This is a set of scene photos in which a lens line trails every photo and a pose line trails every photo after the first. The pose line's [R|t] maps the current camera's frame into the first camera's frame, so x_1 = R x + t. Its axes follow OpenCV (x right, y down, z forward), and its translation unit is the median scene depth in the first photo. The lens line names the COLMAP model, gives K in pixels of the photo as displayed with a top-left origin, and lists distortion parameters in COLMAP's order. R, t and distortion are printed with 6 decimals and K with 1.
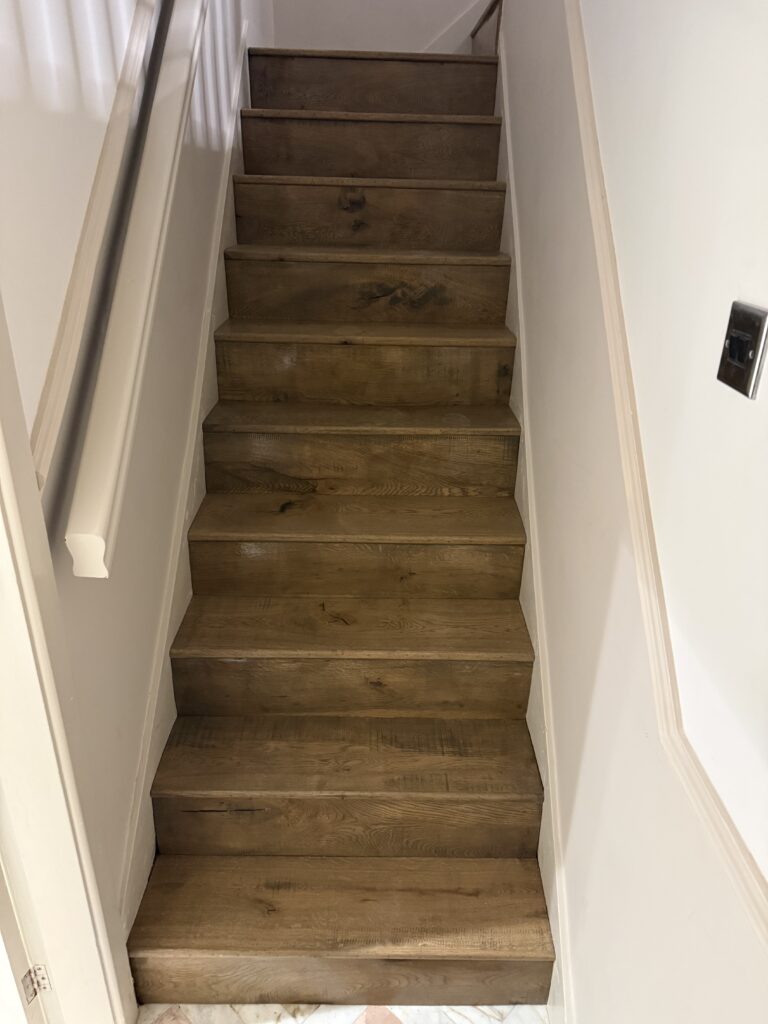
lens RADIAL K [[719.5, 0, 384.8], [0, 719.5, 507.8], [0, 0, 1]] dist [0.061956, -0.076896]
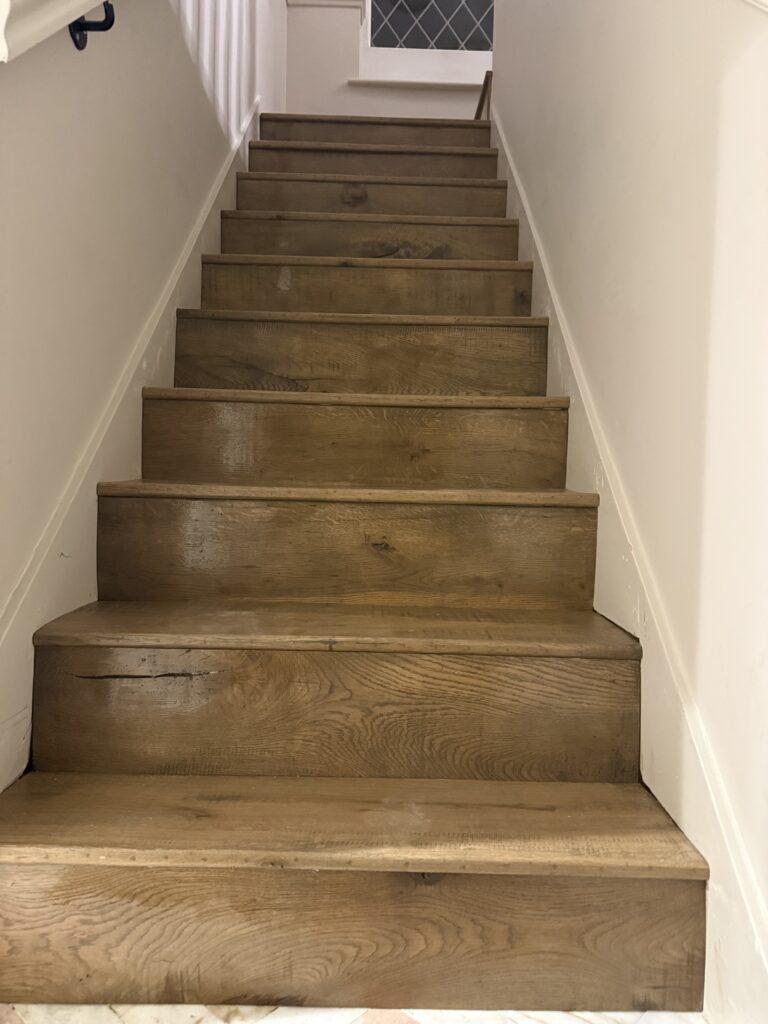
lens RADIAL K [[719.5, 0, 380.0], [0, 719.5, 517.6], [0, 0, 1]] dist [0.061956, -0.076896]
pose [[1.000000, -0.000517, -0.000662, -0.012235], [0.000225, 0.924281, -0.381713, 0.497584], [0.000810, 0.381712, 0.924281, 0.332767]]
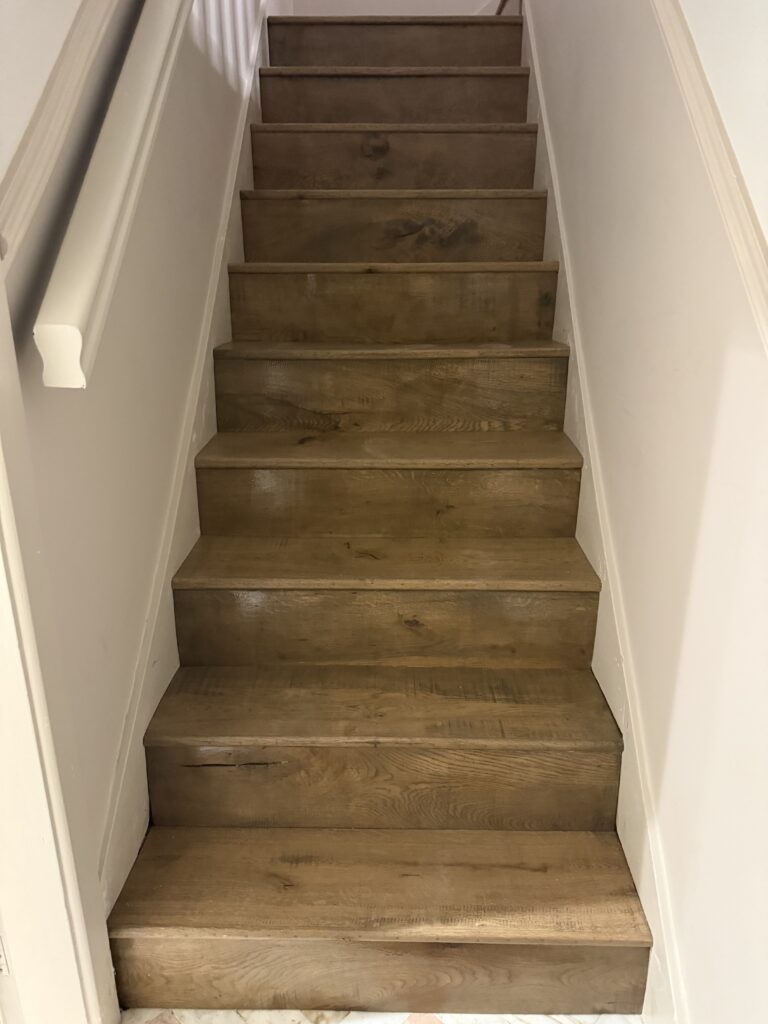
lens RADIAL K [[719.5, 0, 378.4], [0, 719.5, 511.5], [0, 0, 1]] dist [0.061956, -0.076896]
pose [[0.999270, -0.015576, -0.034884, -0.020078], [0.011730, 0.994098, -0.107849, 0.207348], [0.036358, 0.107361, 0.993555, 0.145803]]
